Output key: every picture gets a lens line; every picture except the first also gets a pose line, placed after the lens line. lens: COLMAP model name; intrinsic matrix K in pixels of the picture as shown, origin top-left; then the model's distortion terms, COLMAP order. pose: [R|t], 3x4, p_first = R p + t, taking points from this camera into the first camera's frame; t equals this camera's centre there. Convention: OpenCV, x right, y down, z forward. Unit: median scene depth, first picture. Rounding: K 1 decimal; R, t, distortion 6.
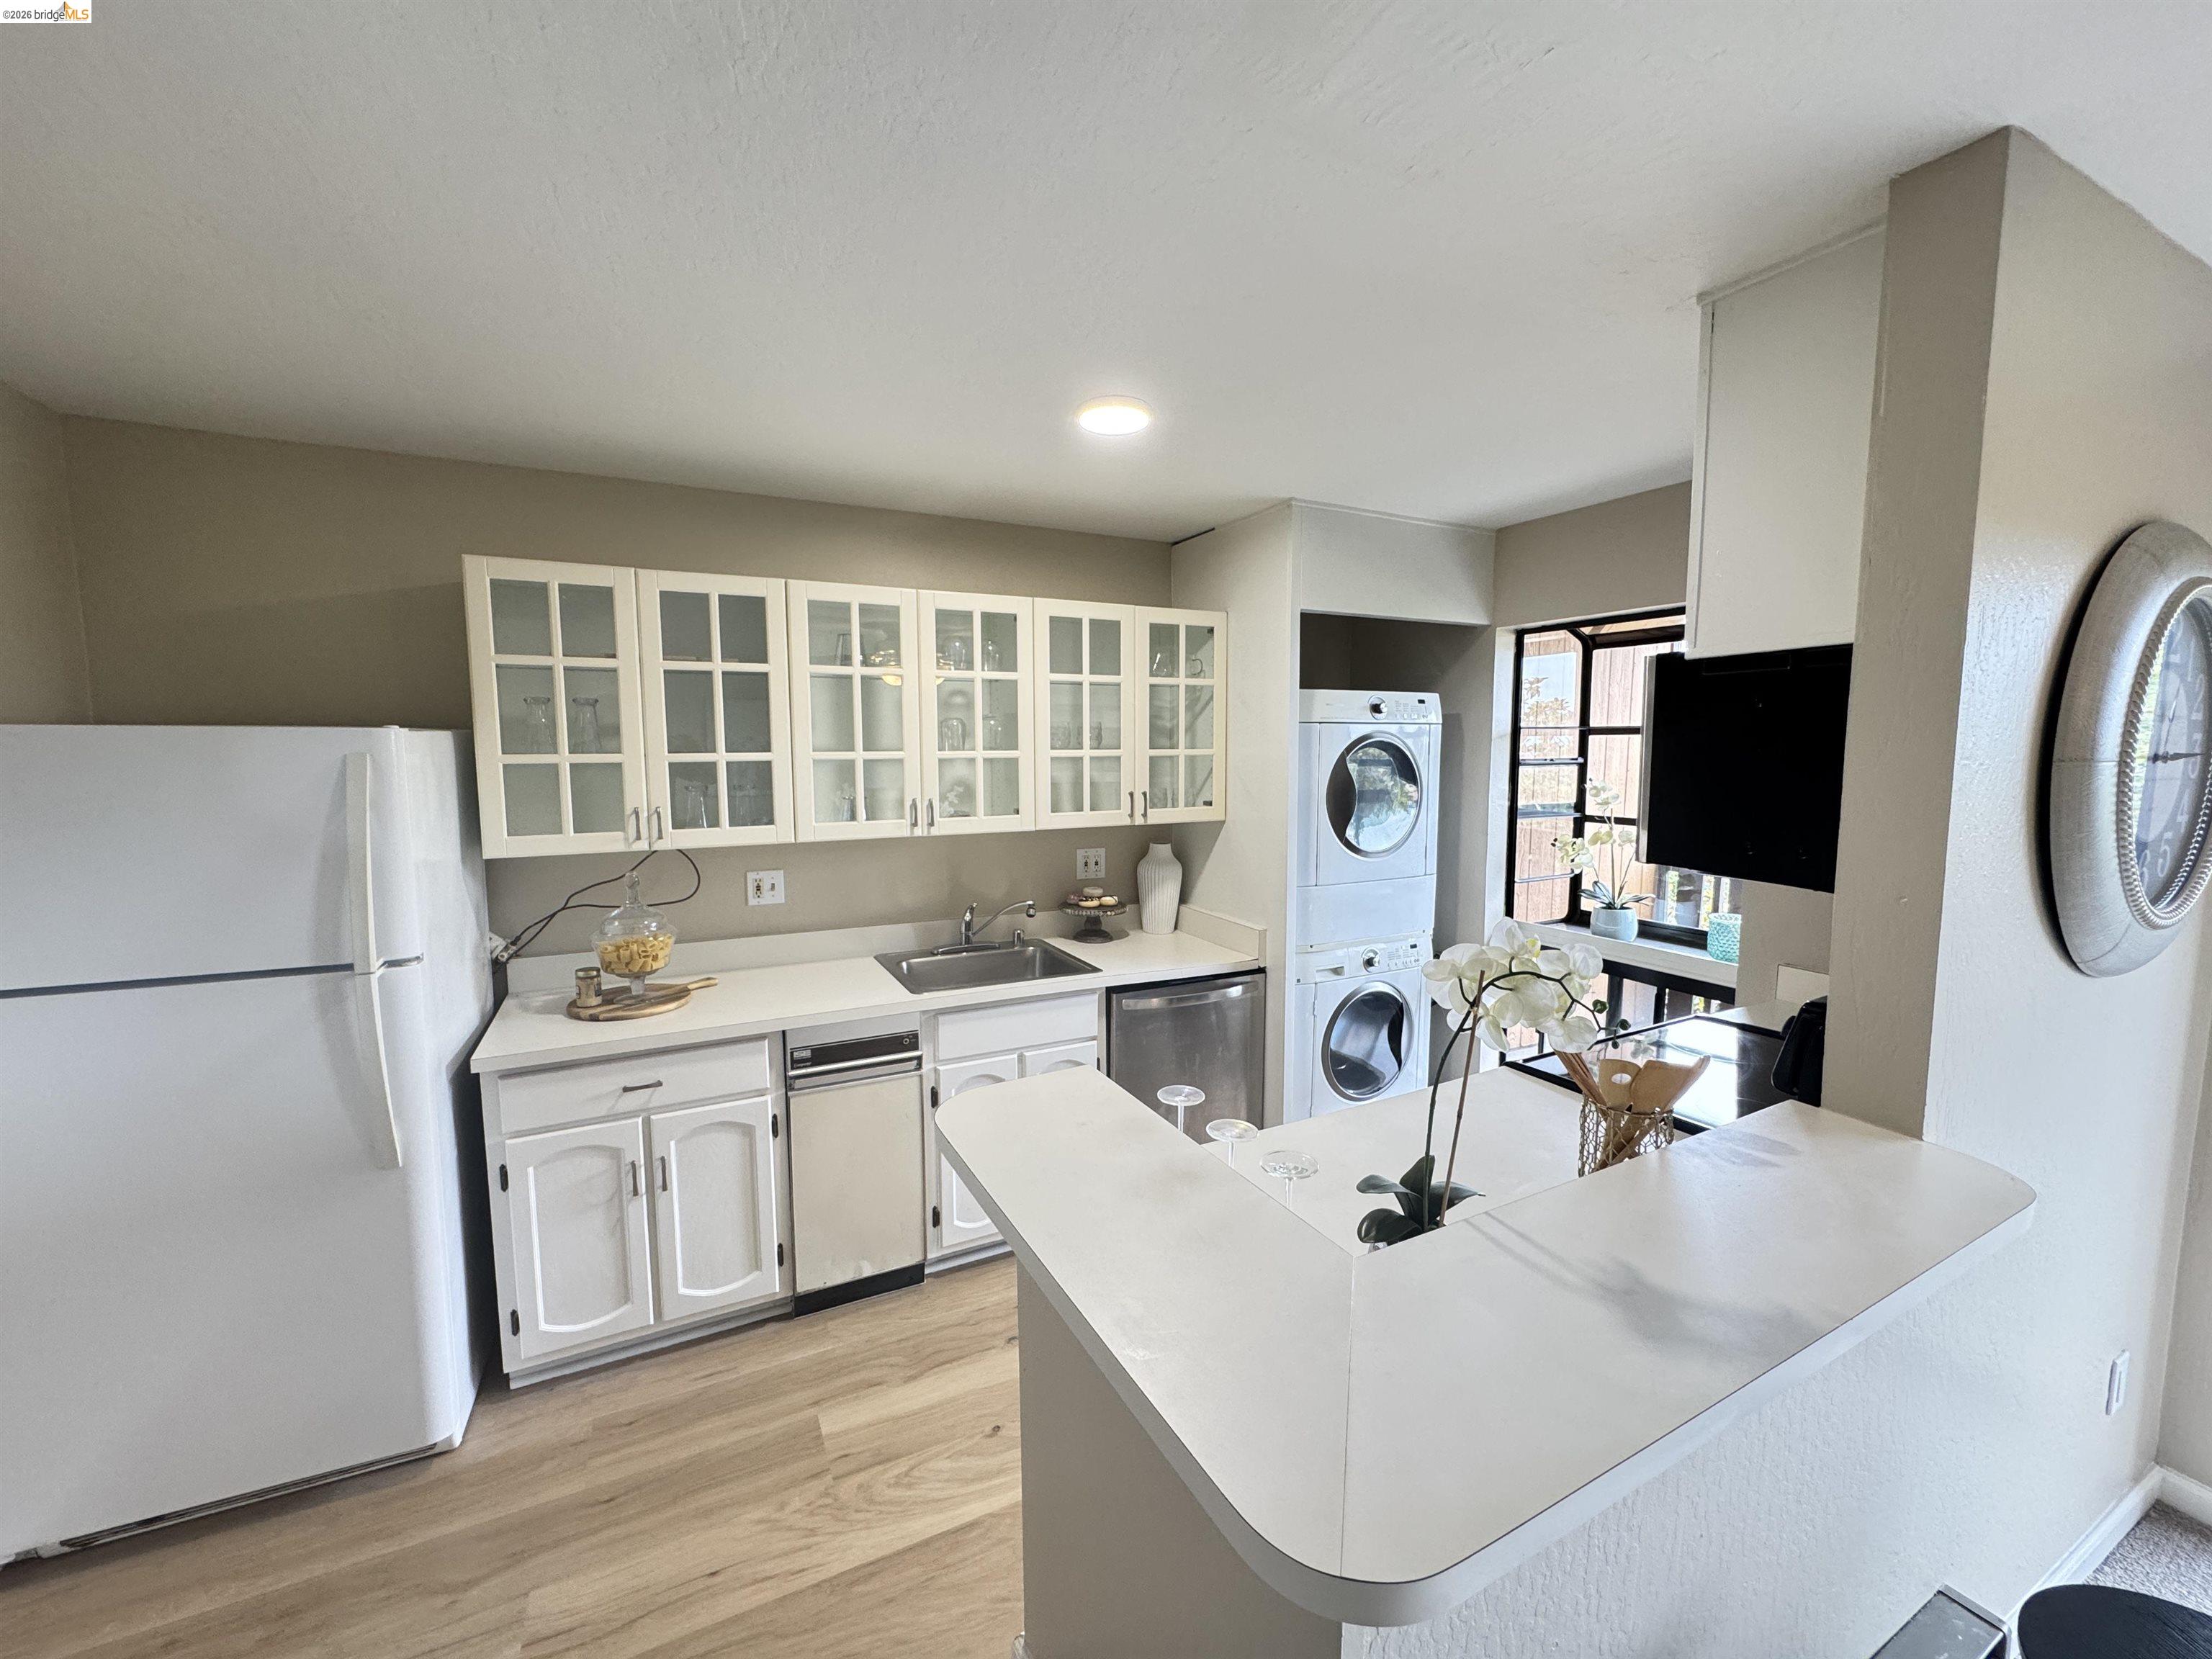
lens RADIAL K [[884.9, 0, 1104.8], [0, 884.9, 827.1], [0, 0, 1]] dist [-0.004483, 0.000267]
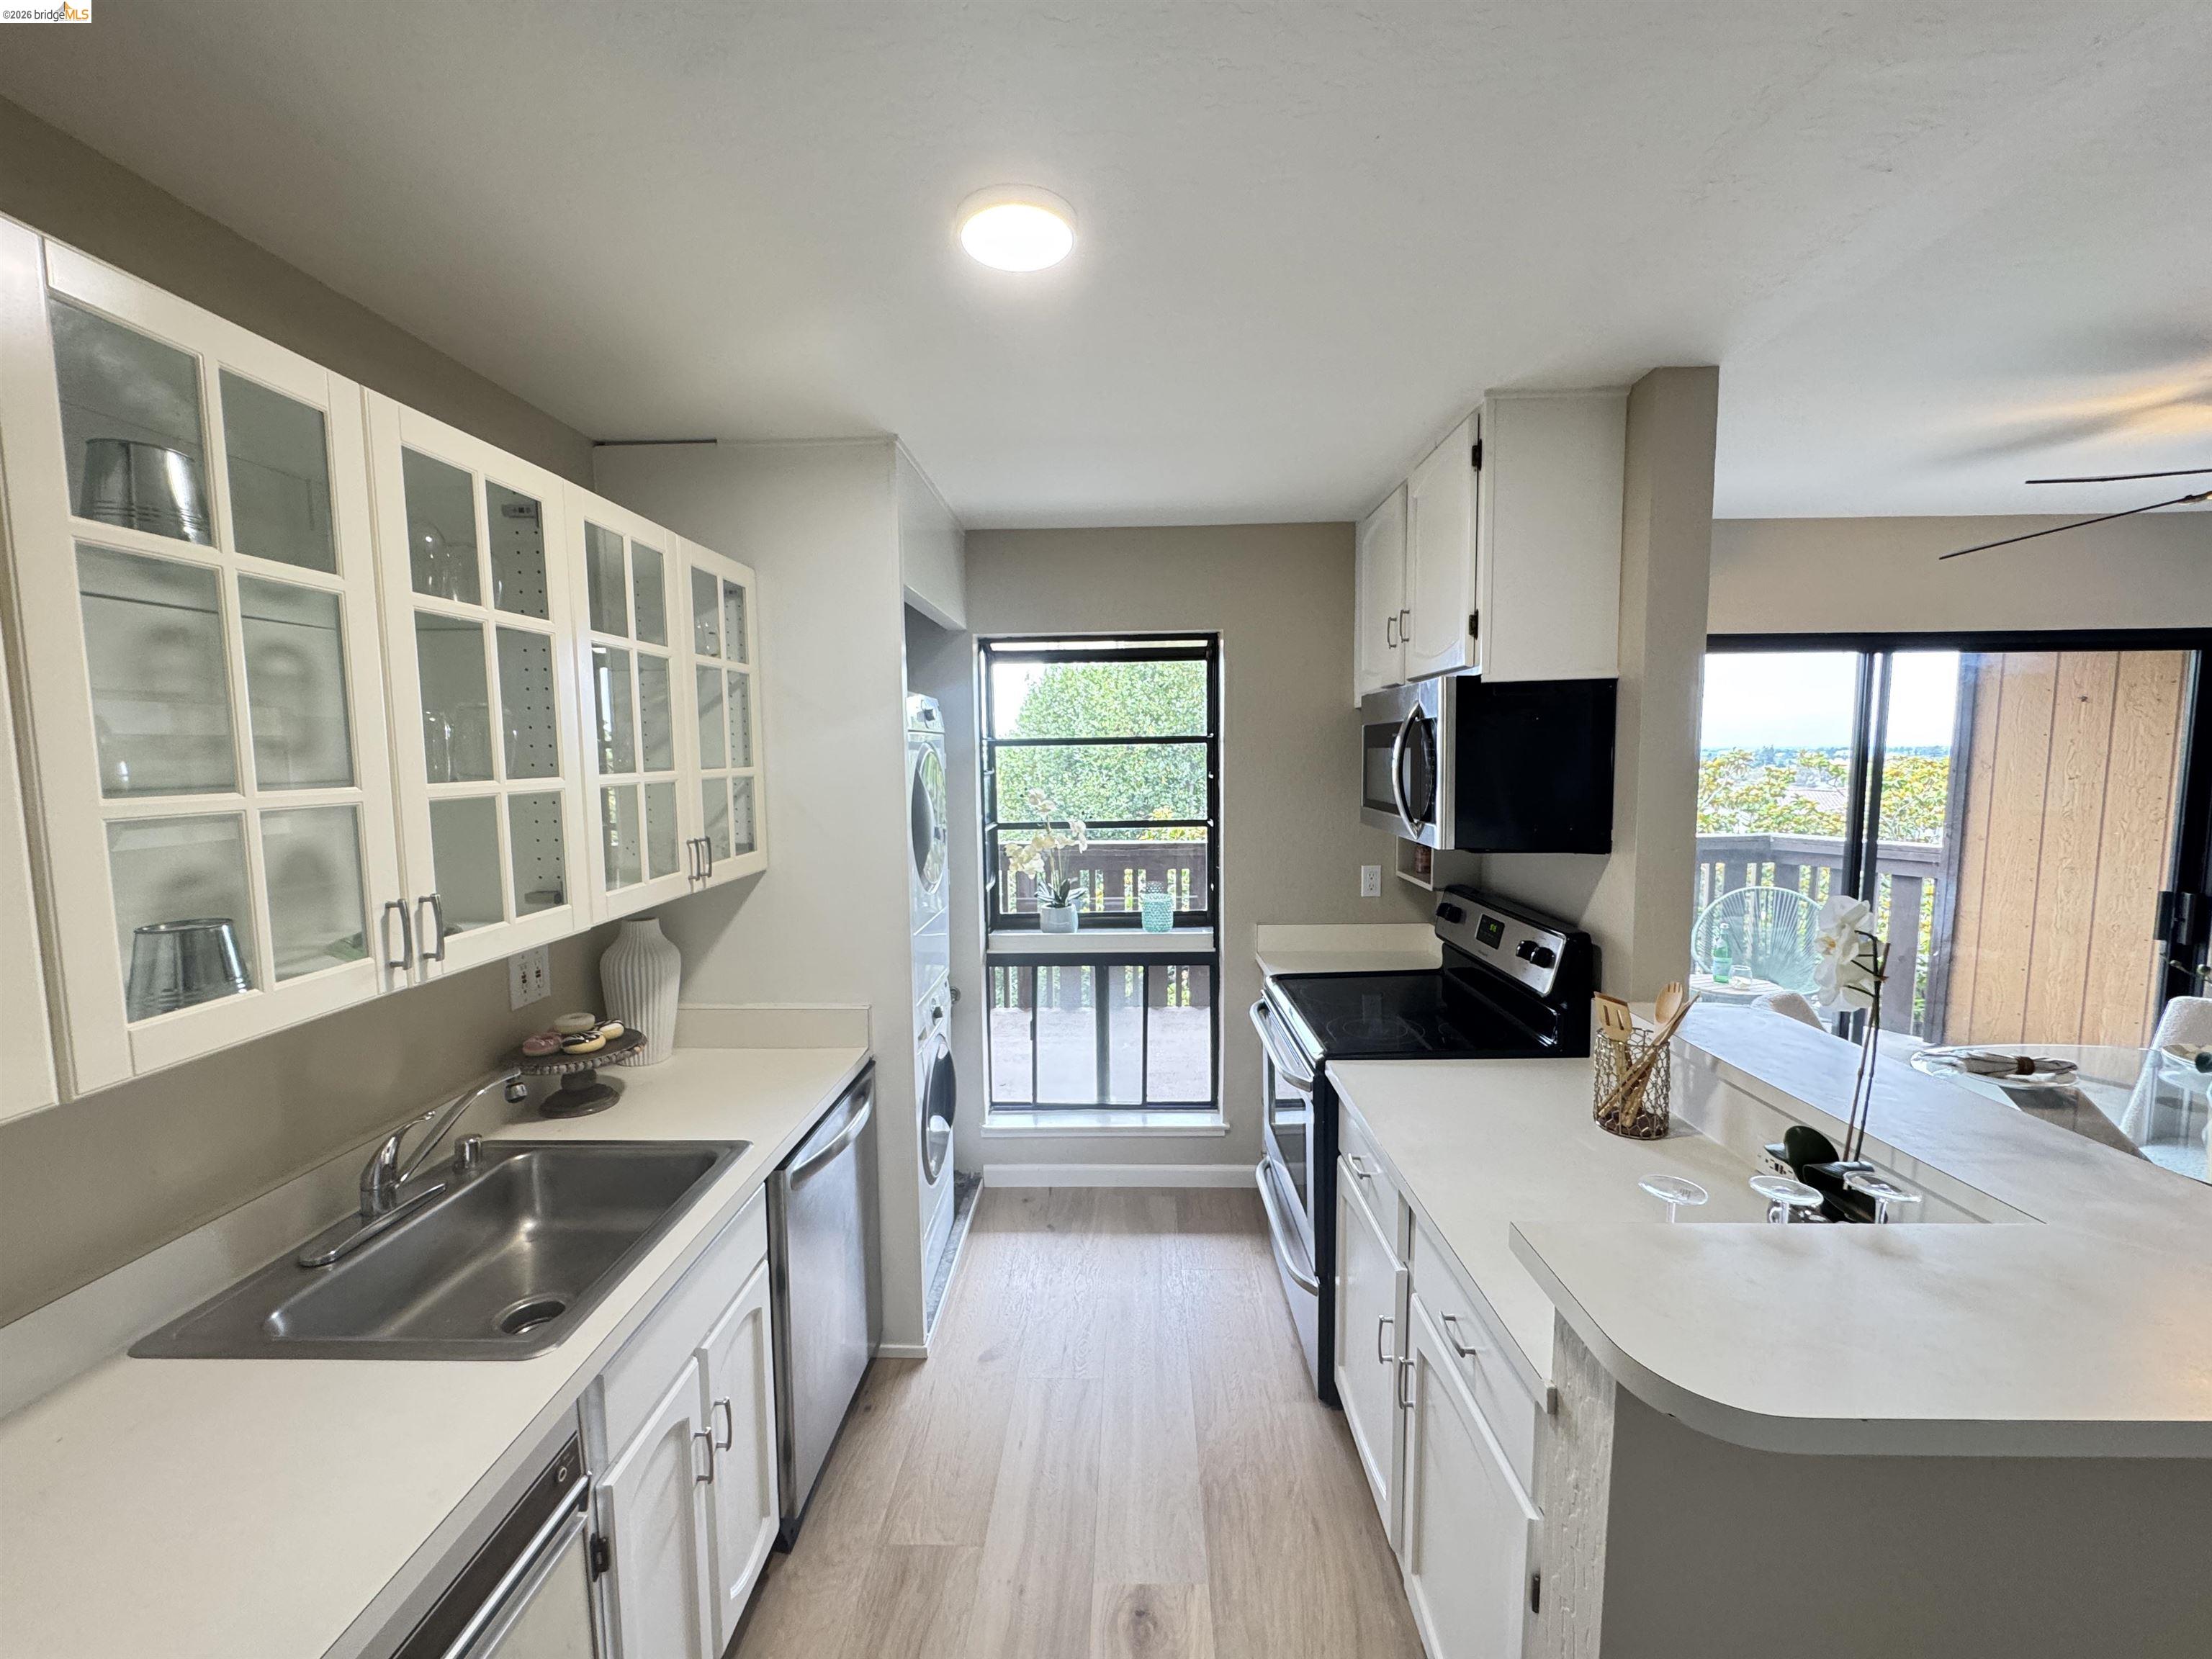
lens RADIAL K [[884.9, 0, 1106.9], [0, 884.9, 827.6], [0, 0, 1]] dist [-0.004483, 0.000267]
pose [[0.475583, -0.080576, 0.875973, -0.454876], [0.096022, 0.994601, 0.039356, -0.055492], [-0.874415, 0.065396, 0.480752, 0.568564]]
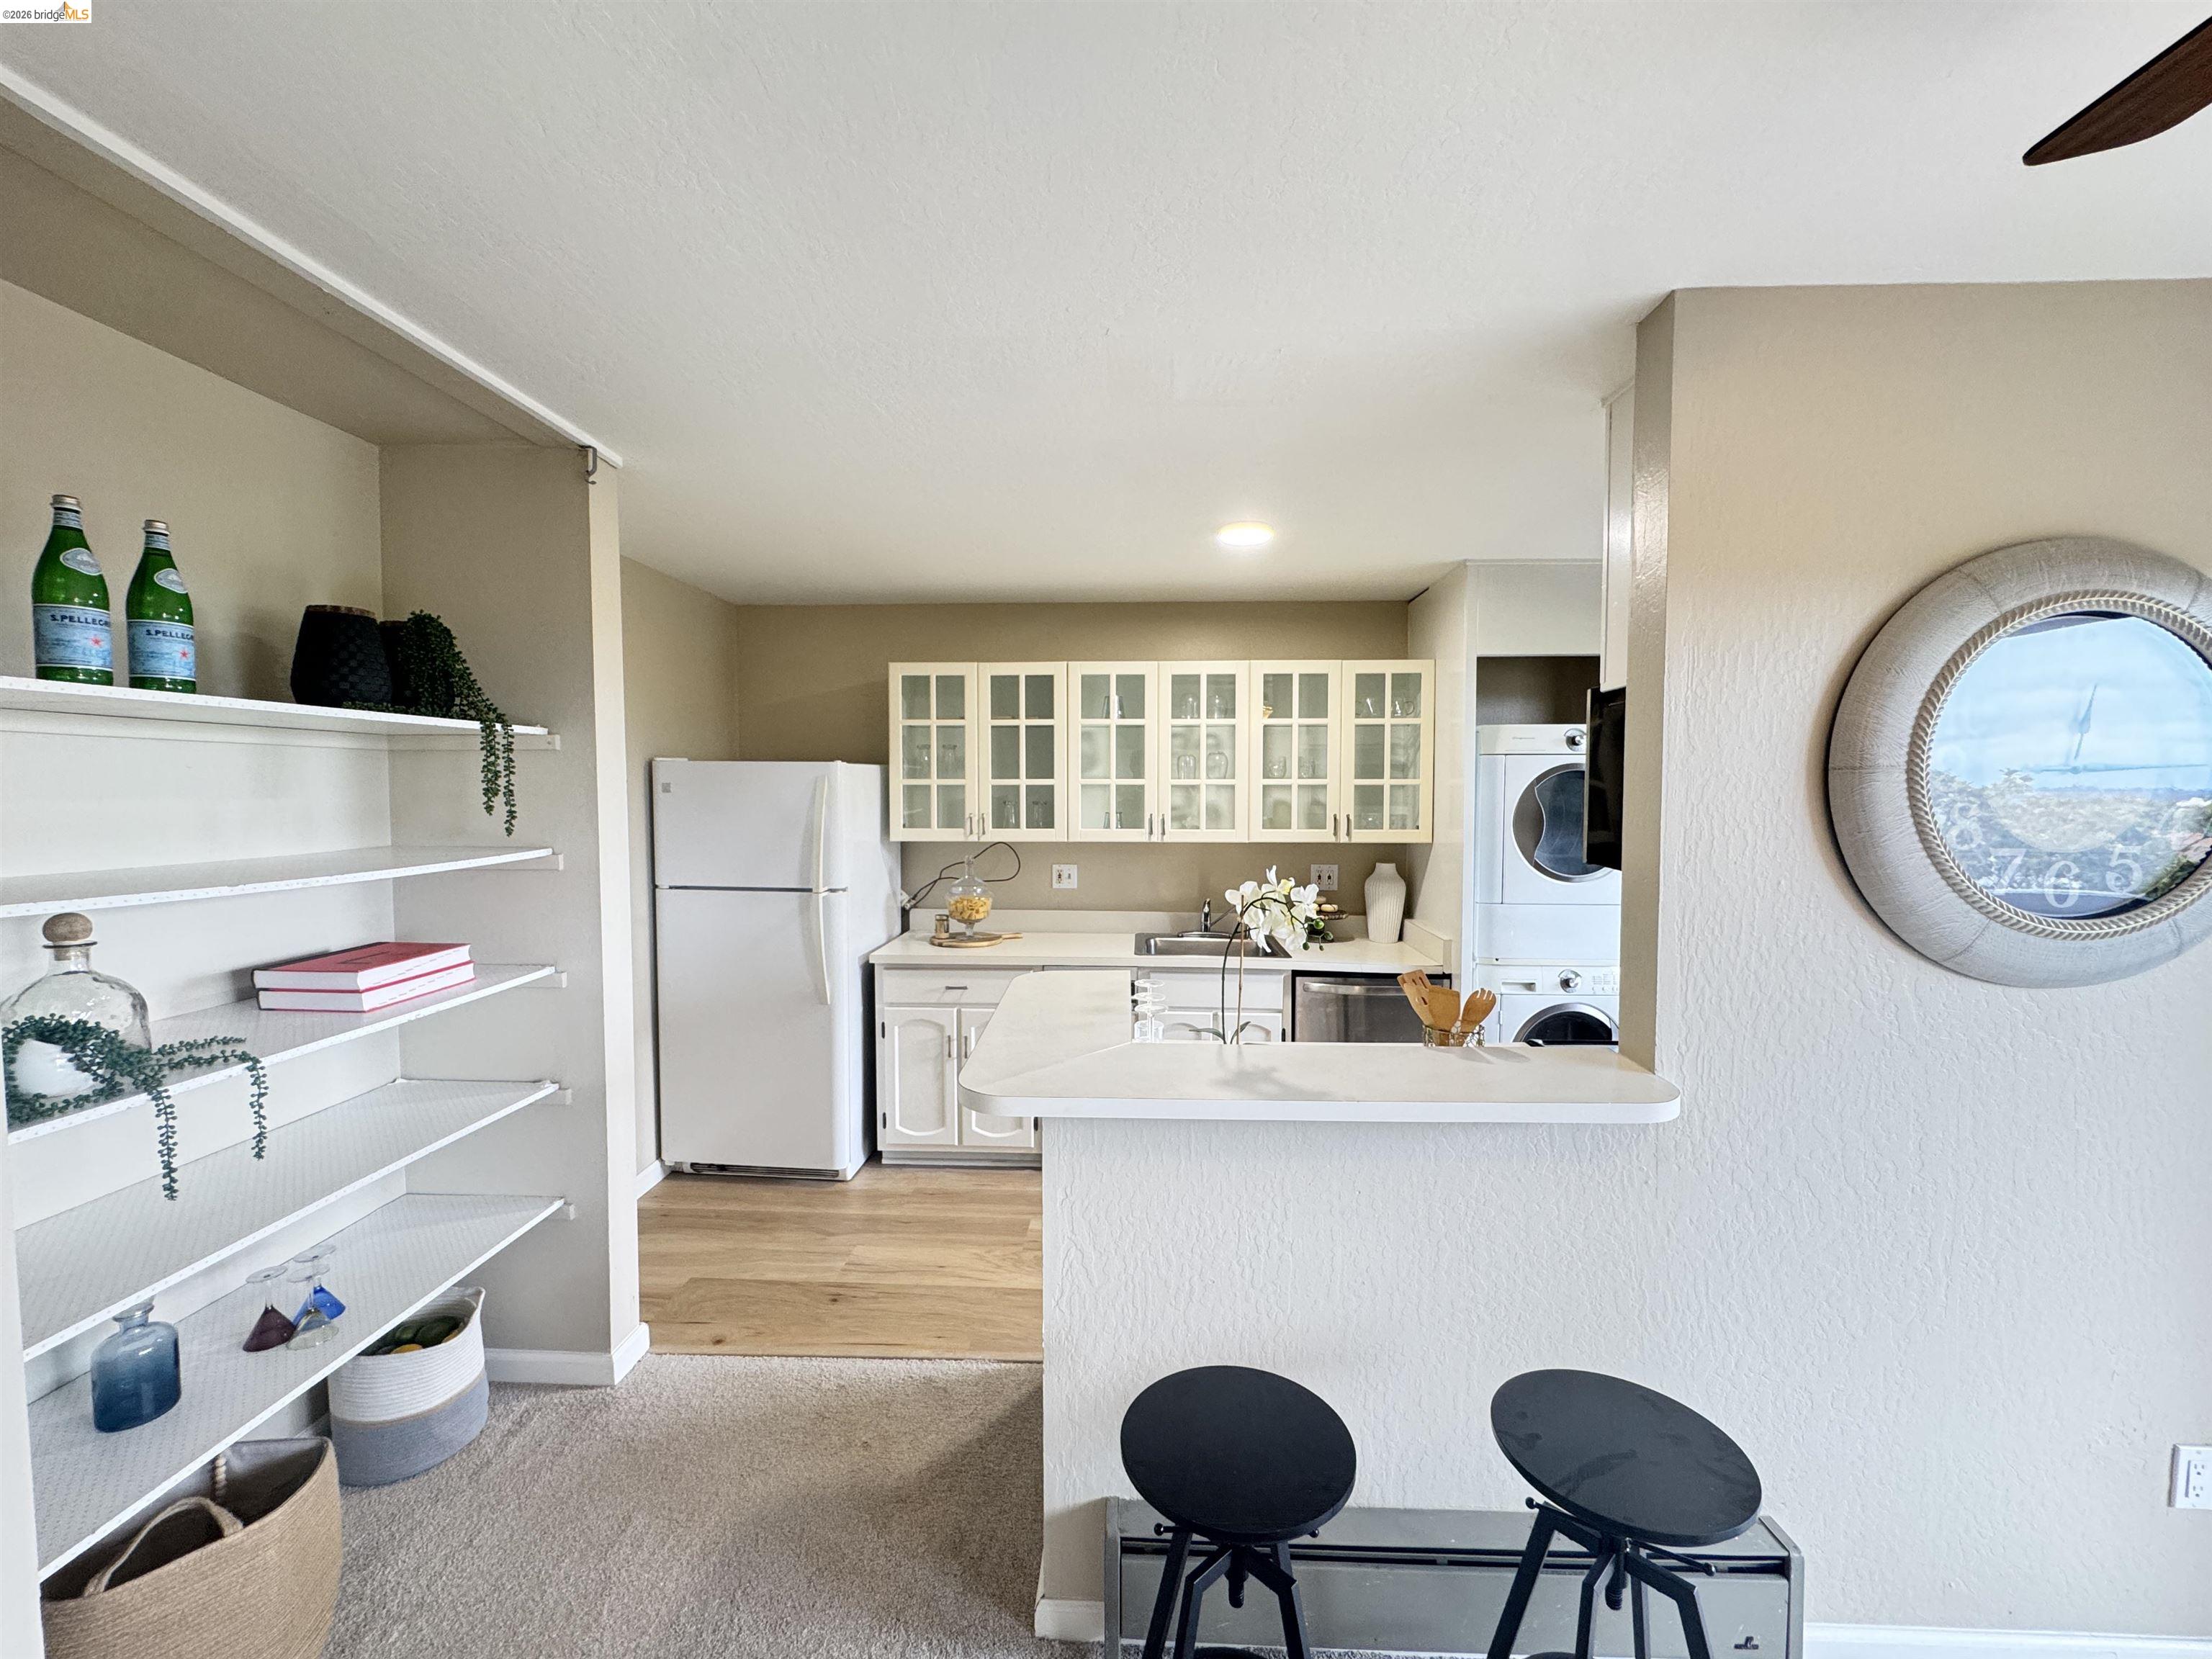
lens RADIAL K [[884.9, 0, 1101.9], [0, 884.9, 829.1], [0, 0, 1]] dist [-0.004483, 0.000267]
pose [[0.868999, 0.026507, -0.494104, 0.430363], [-0.050843, 0.998062, -0.035877, 0.048157], [0.492196, 0.056299, 0.868662, -0.238331]]
